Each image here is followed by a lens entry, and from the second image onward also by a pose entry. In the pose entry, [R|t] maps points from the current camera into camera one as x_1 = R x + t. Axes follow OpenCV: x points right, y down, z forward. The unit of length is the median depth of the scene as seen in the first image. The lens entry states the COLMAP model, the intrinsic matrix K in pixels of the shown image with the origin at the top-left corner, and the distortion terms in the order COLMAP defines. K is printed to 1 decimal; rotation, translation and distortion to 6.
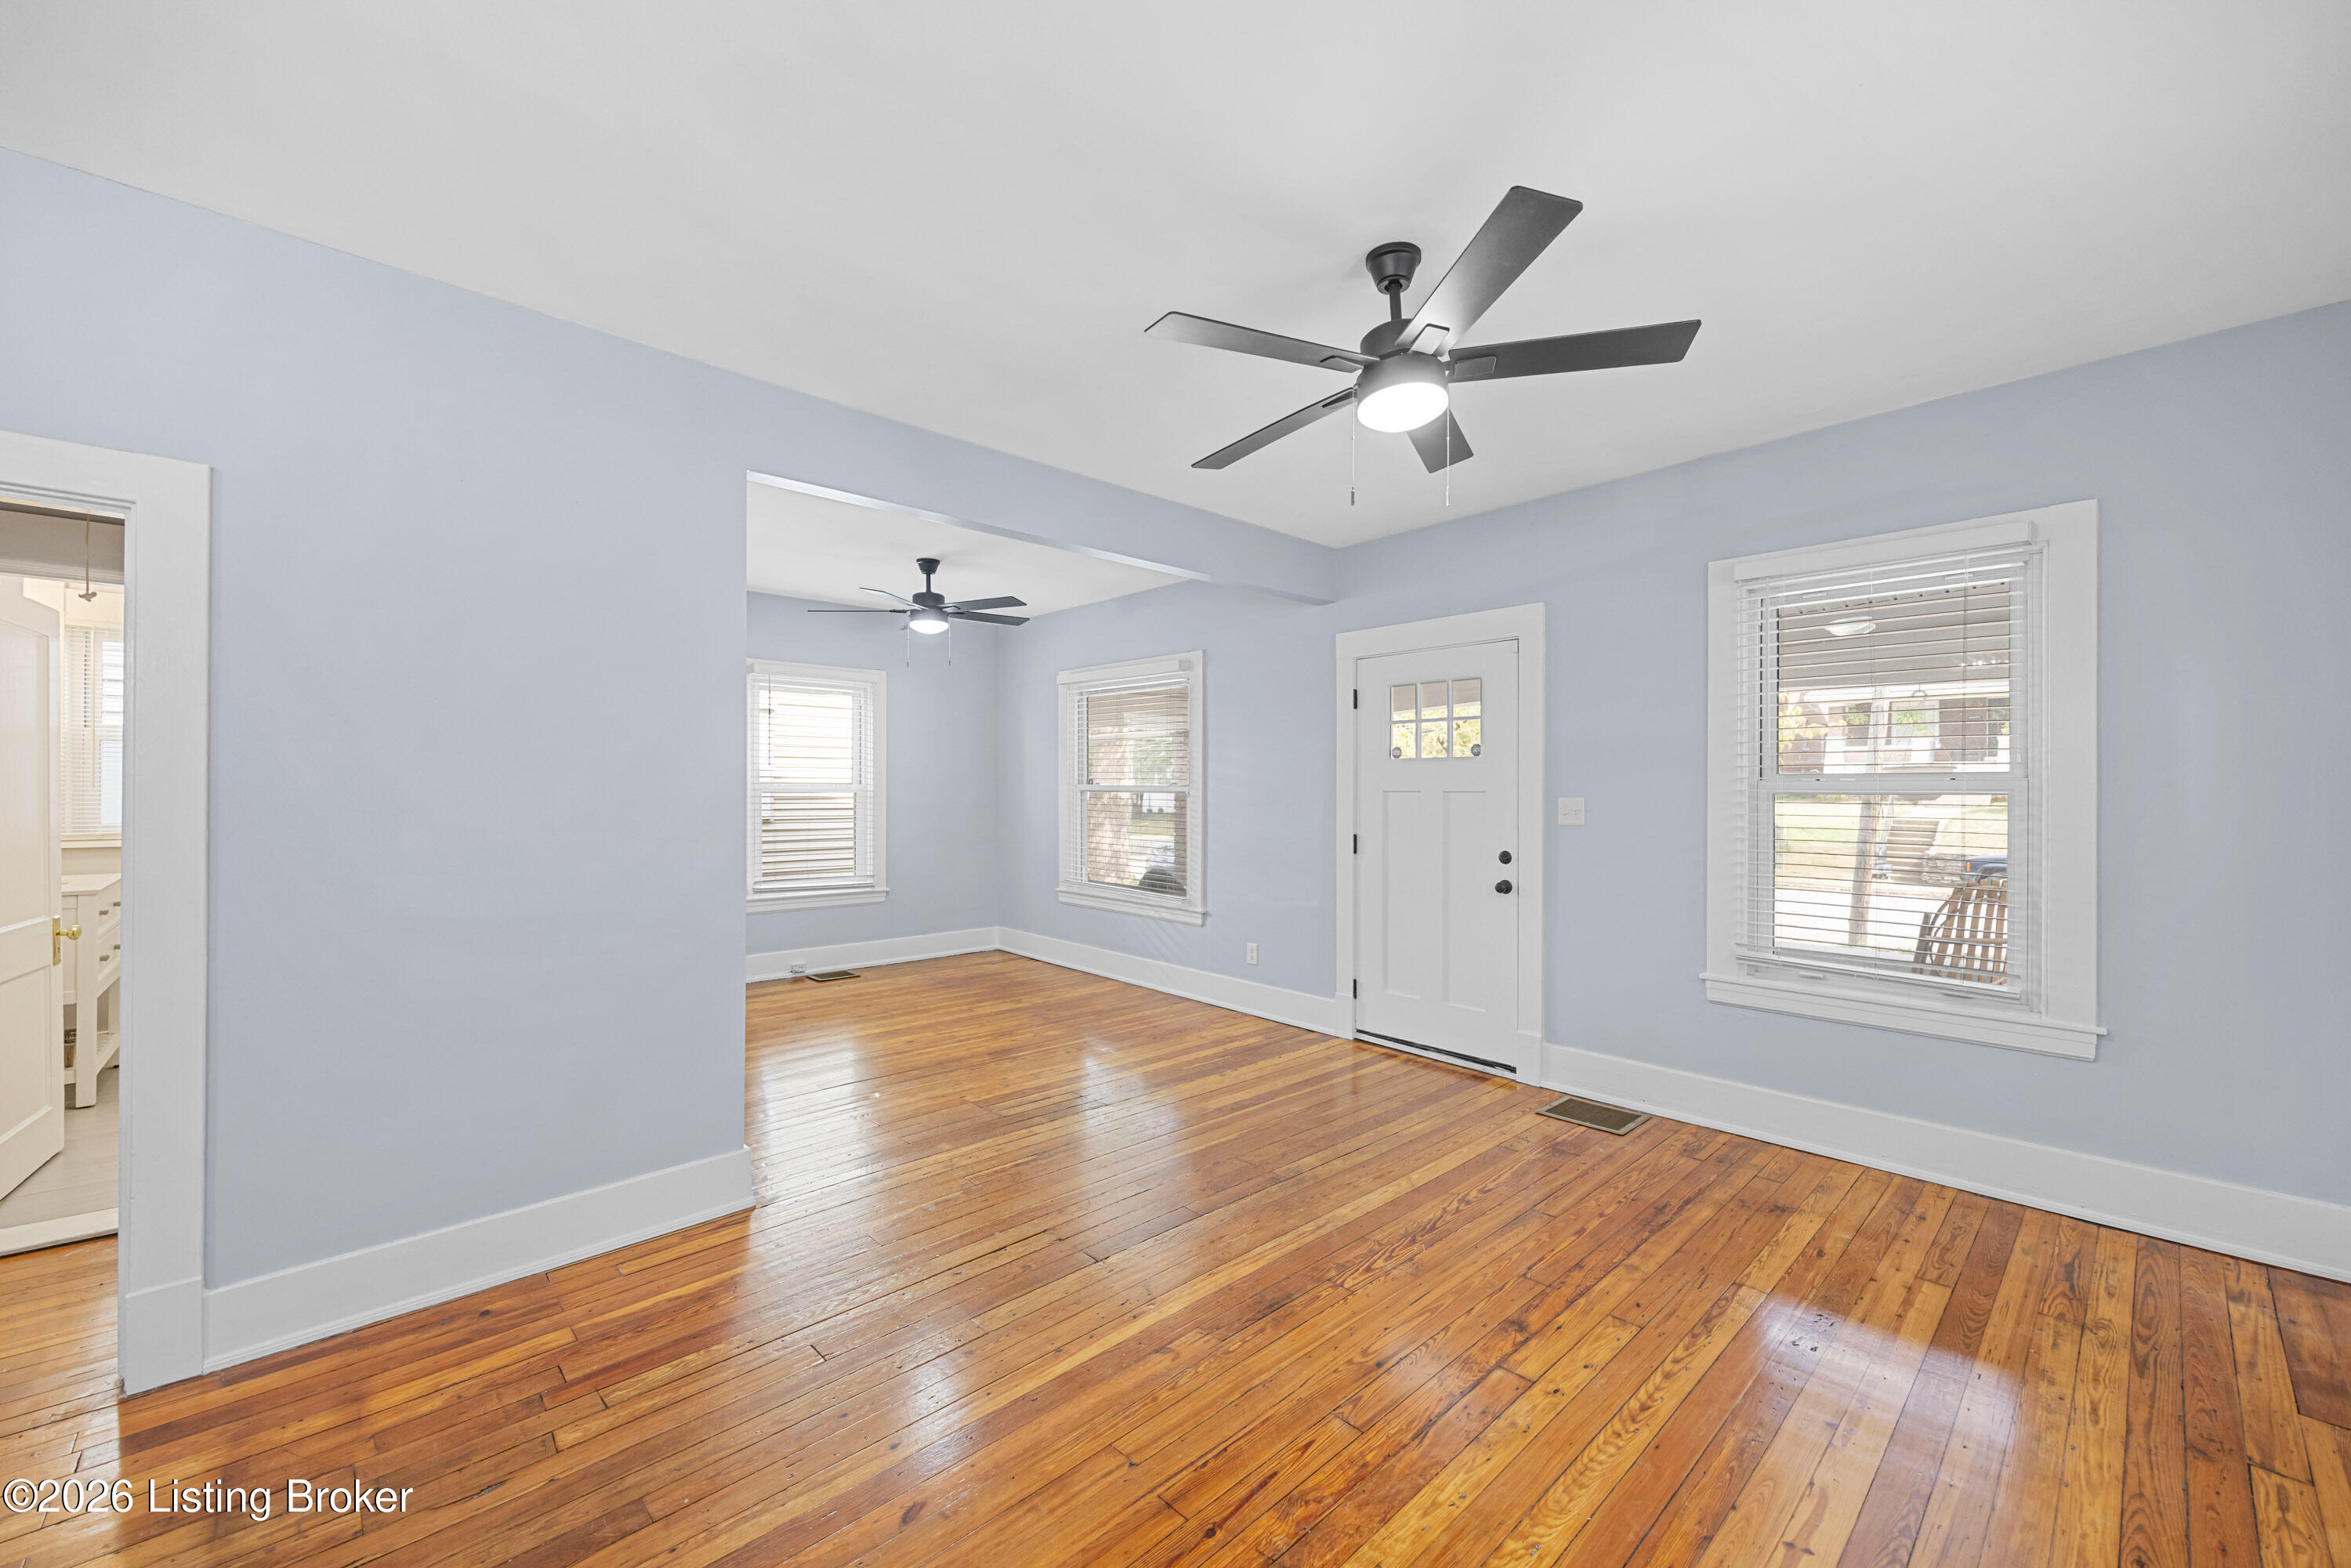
lens RADIAL K [[895.3, 0, 1201.2], [0, 895.3, 778.3], [0, 0, 1]] dist [-0.000869, -0.000554]
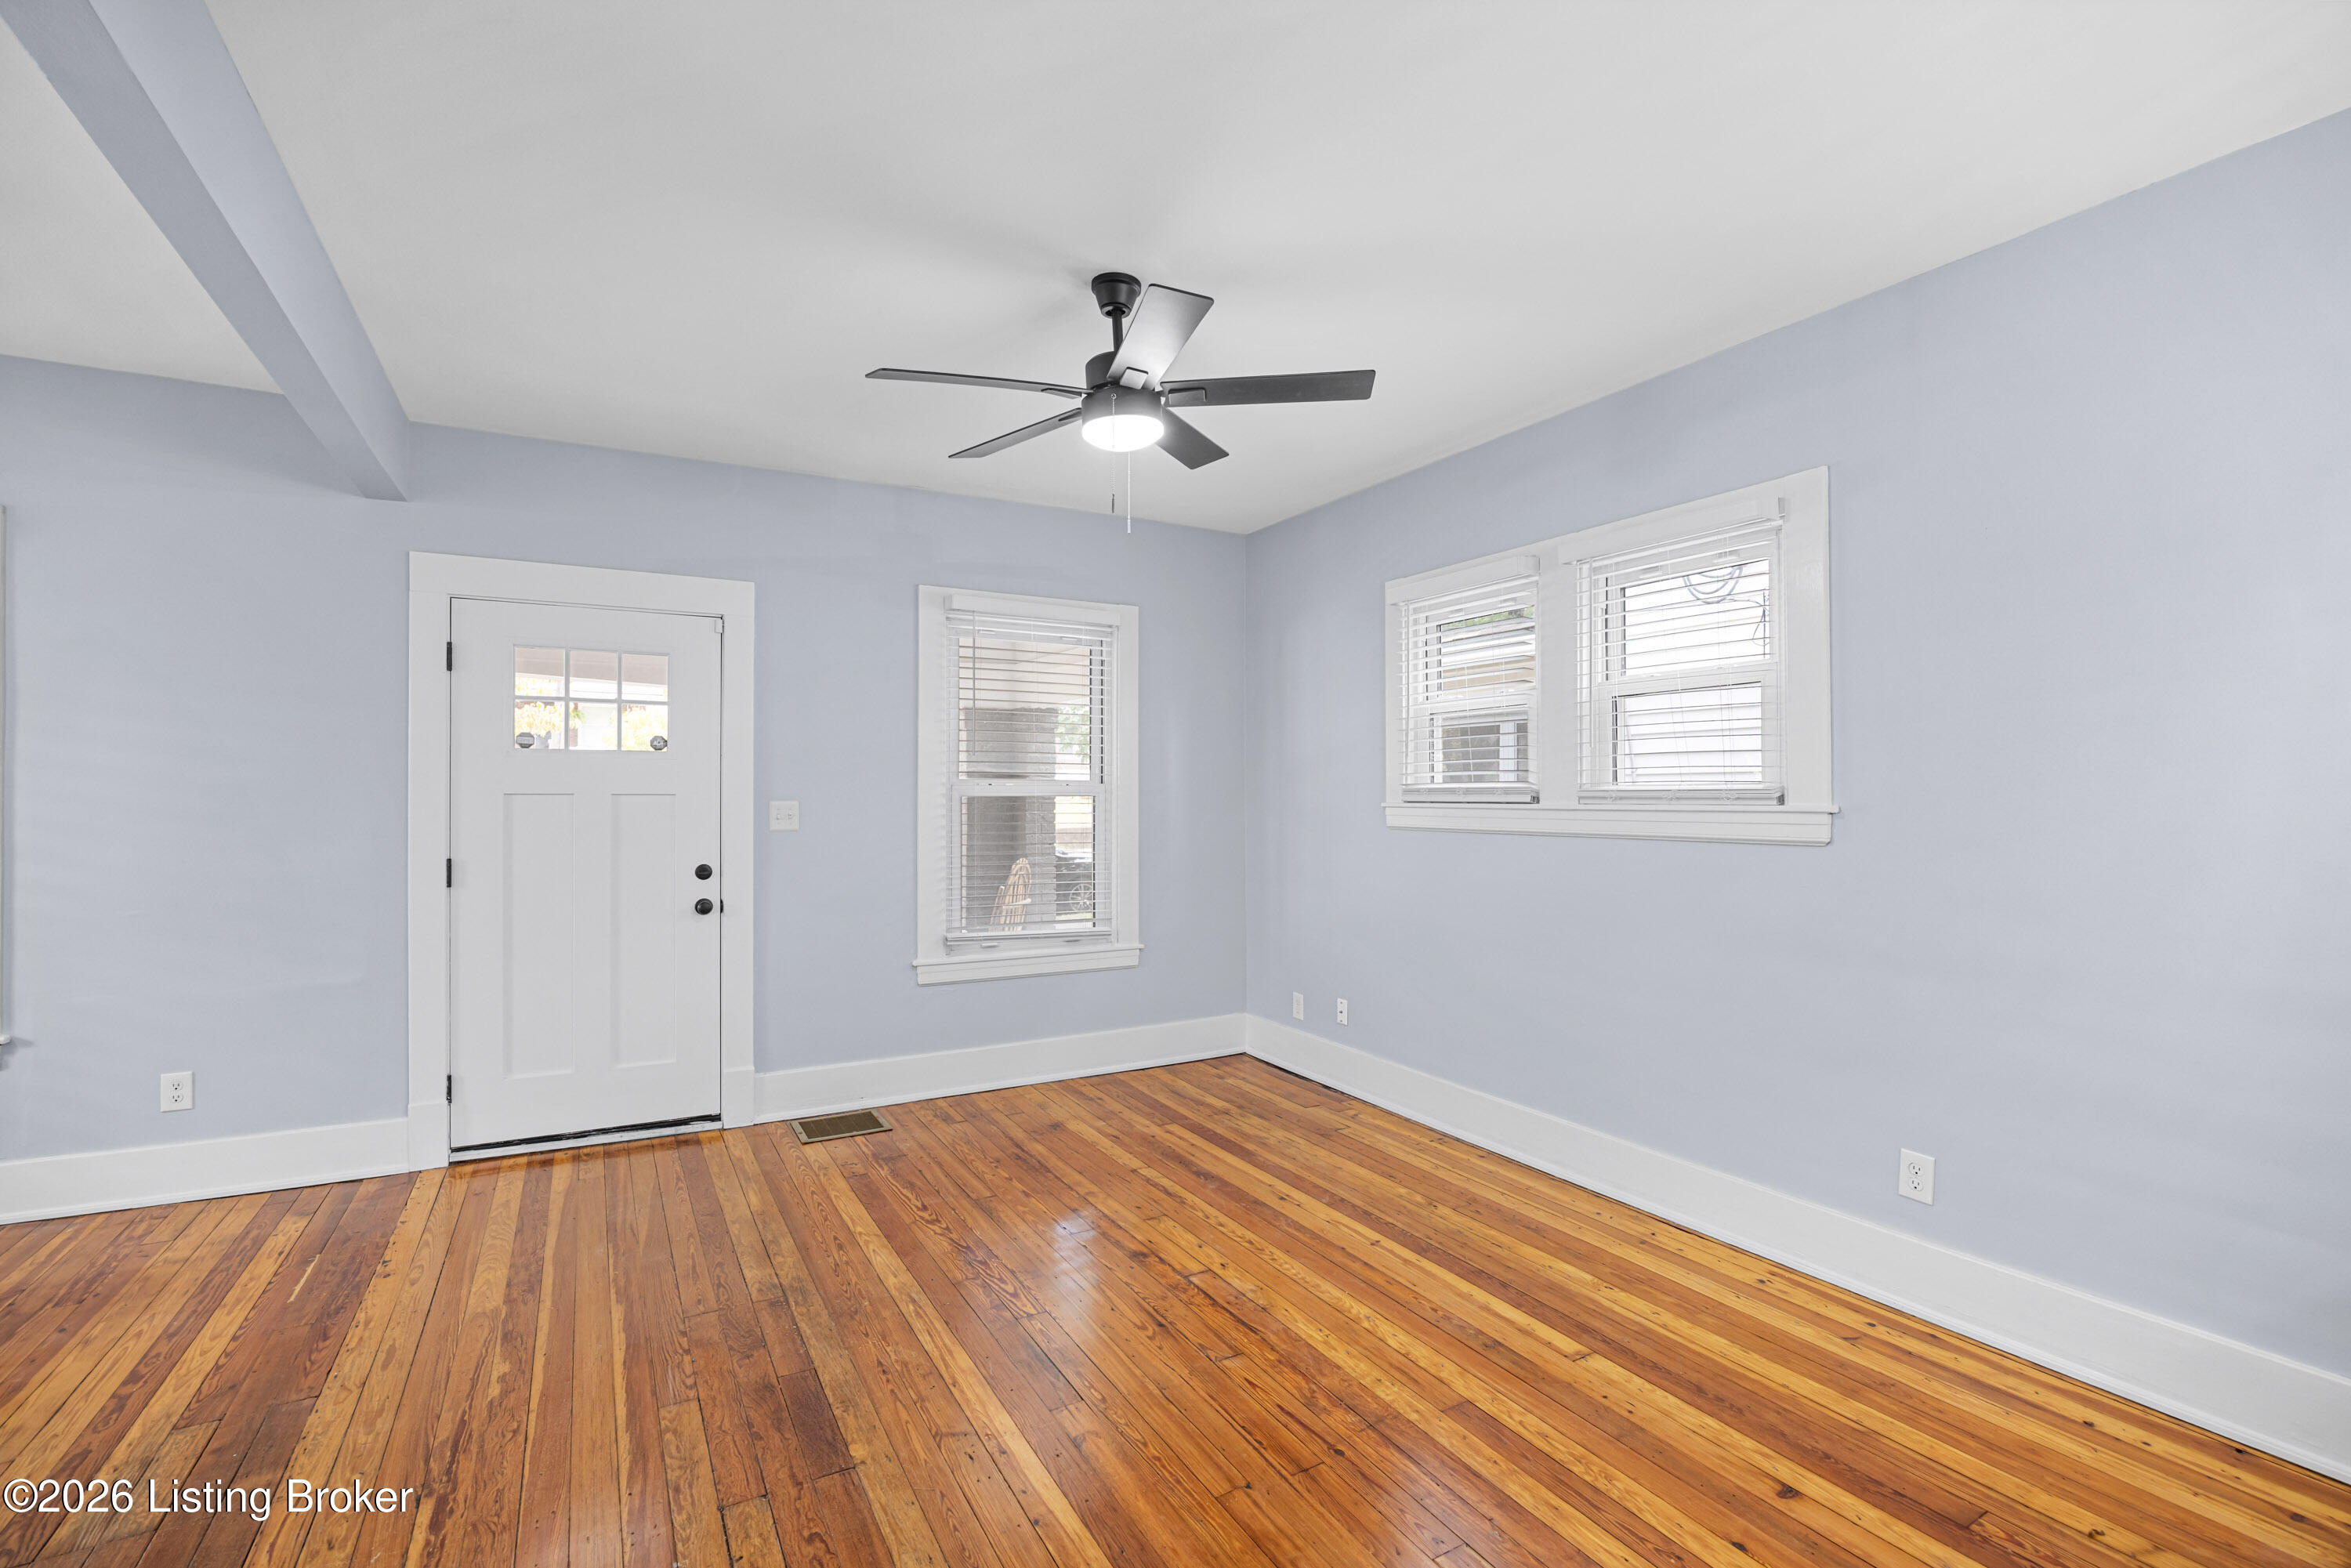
lens RADIAL K [[1017.9, 0, 1170.7], [0, 1017.9, 780.9], [0, 0, 1]] dist [-0.028971, 0.002888]
pose [[0.251698, 0.010418, 0.967750, -0.503914], [-0.015929, 0.999851, -0.006620, 0.001022], [-0.967675, -0.013749, 0.251826, 0.350952]]
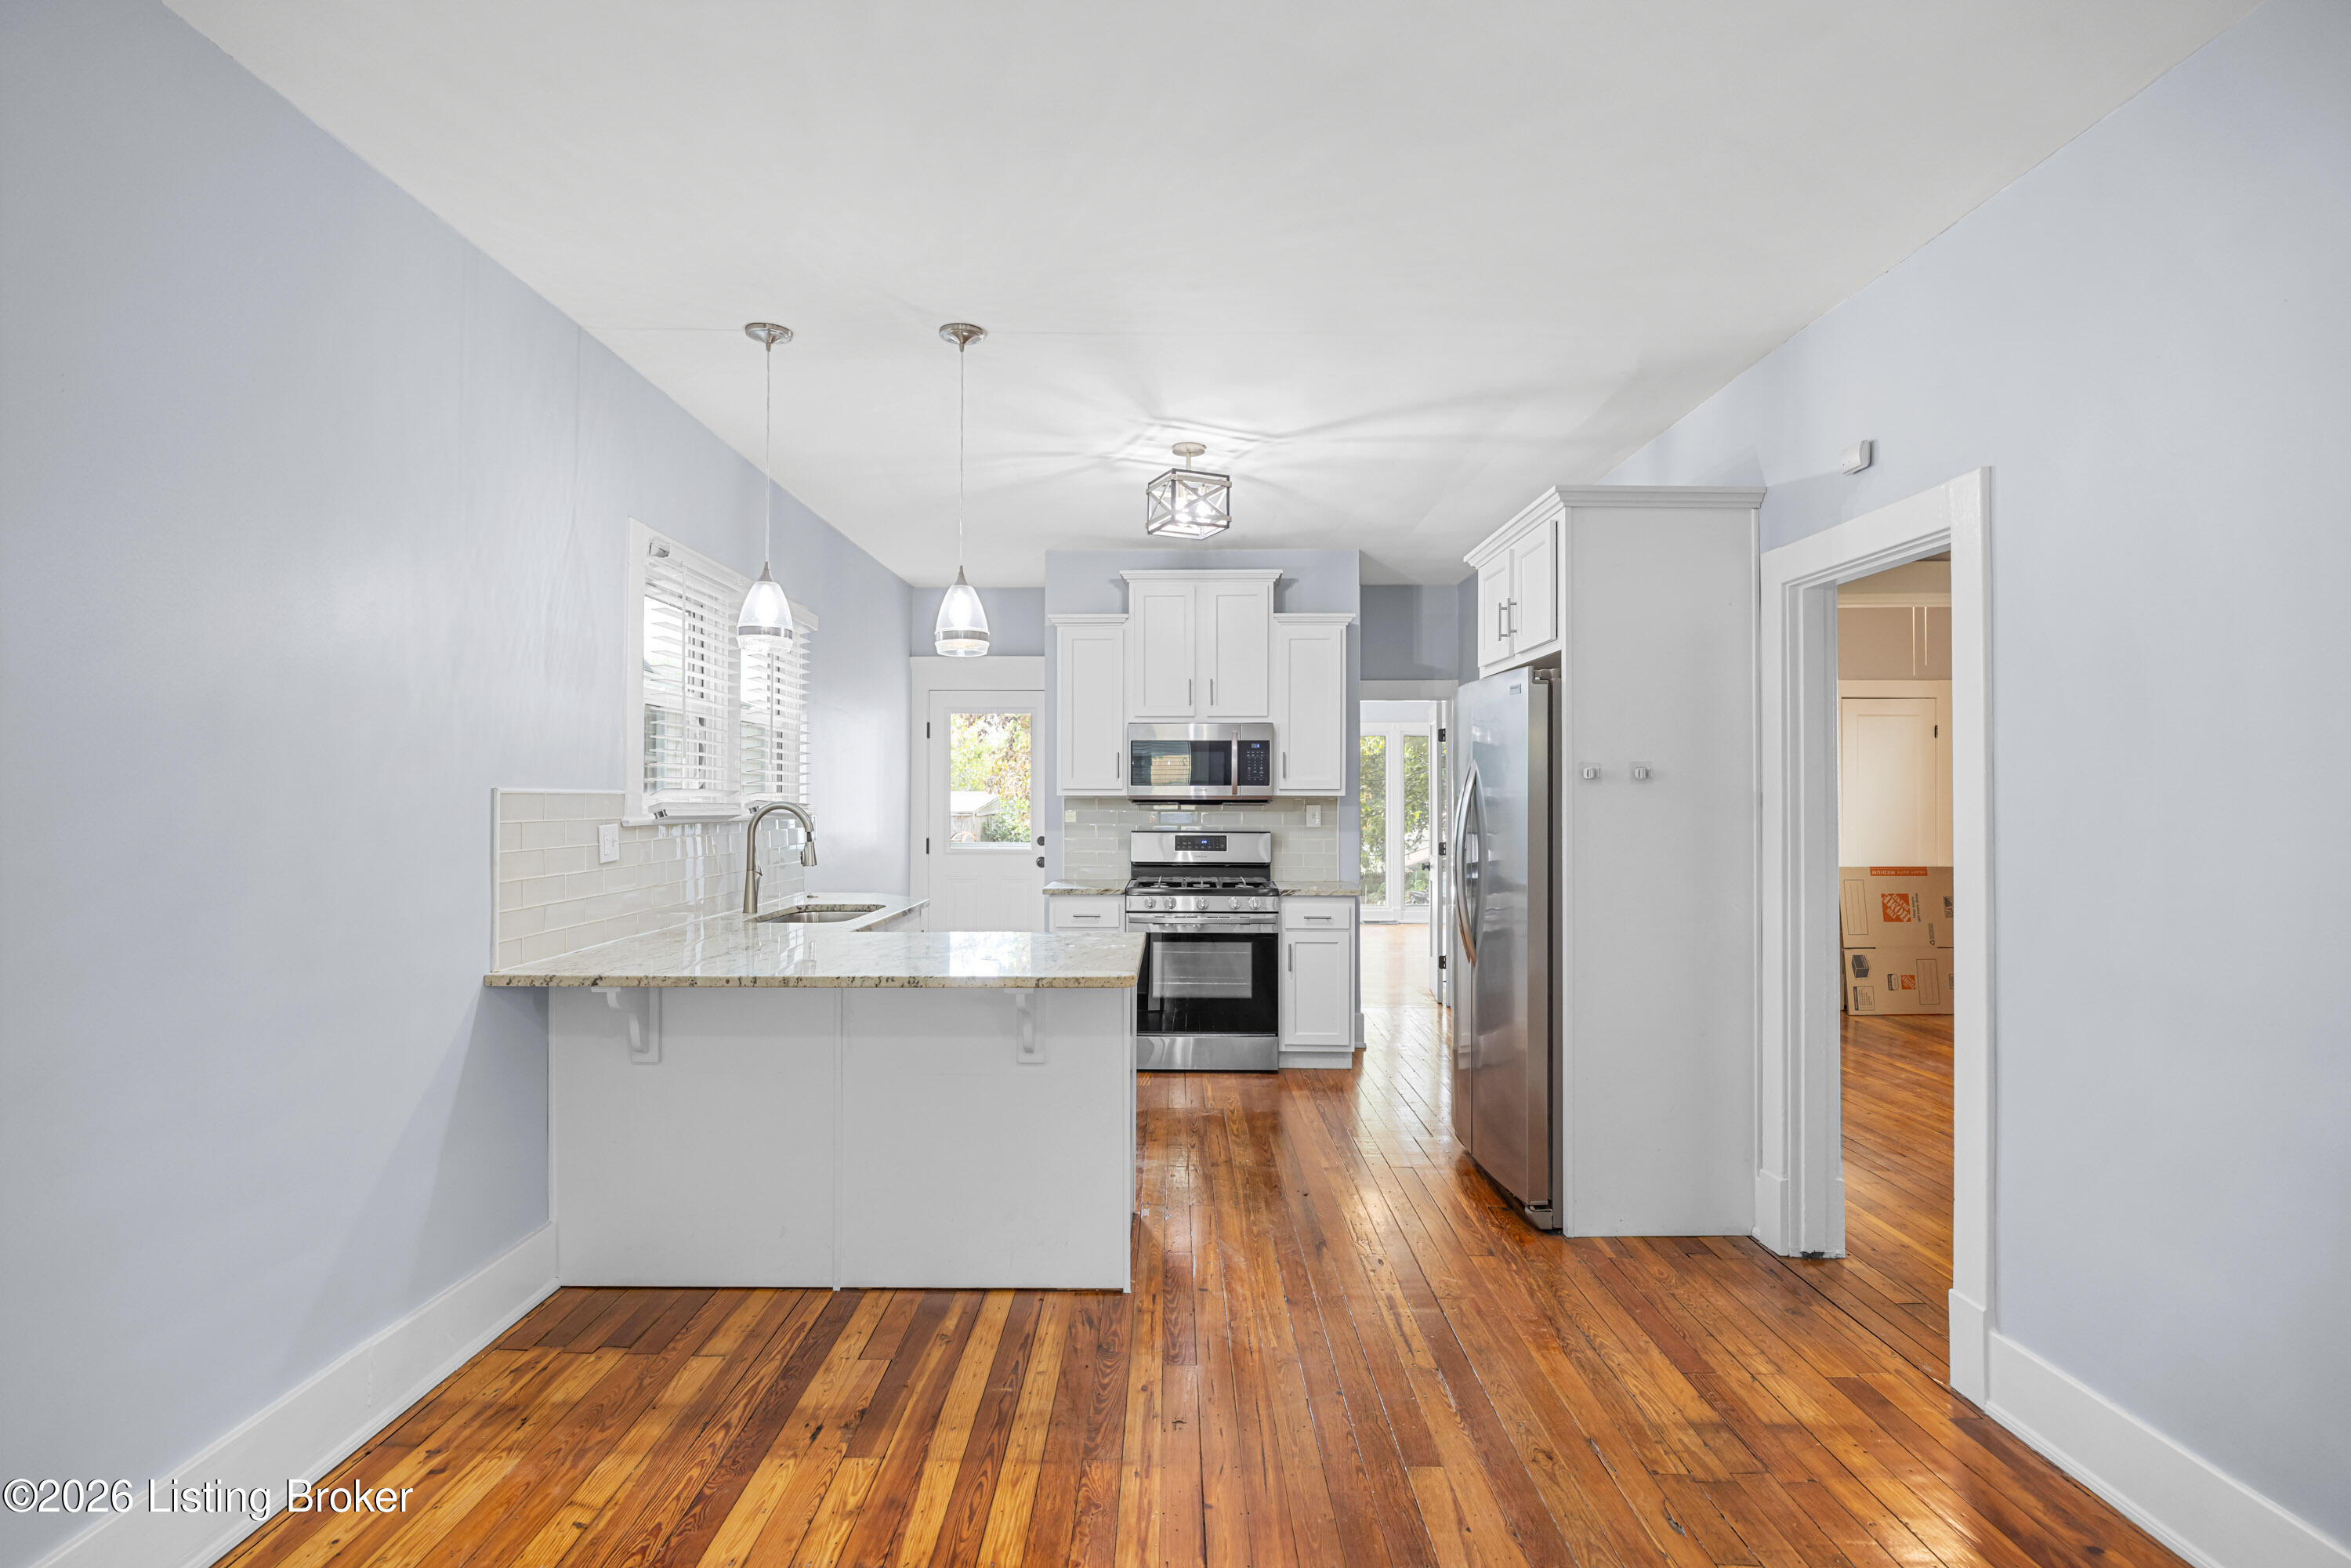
lens RADIAL K [[1208.7, 0, 1139.2], [0, 1208.7, 785.3], [0, 0, 1]] dist [-0.012176, 0.002990]
pose [[-0.708613, -0.017391, -0.705383, 0.235684], [0.005912, 0.999515, -0.030582, 0.006275], [0.705573, -0.025841, -0.708166, 0.635686]]
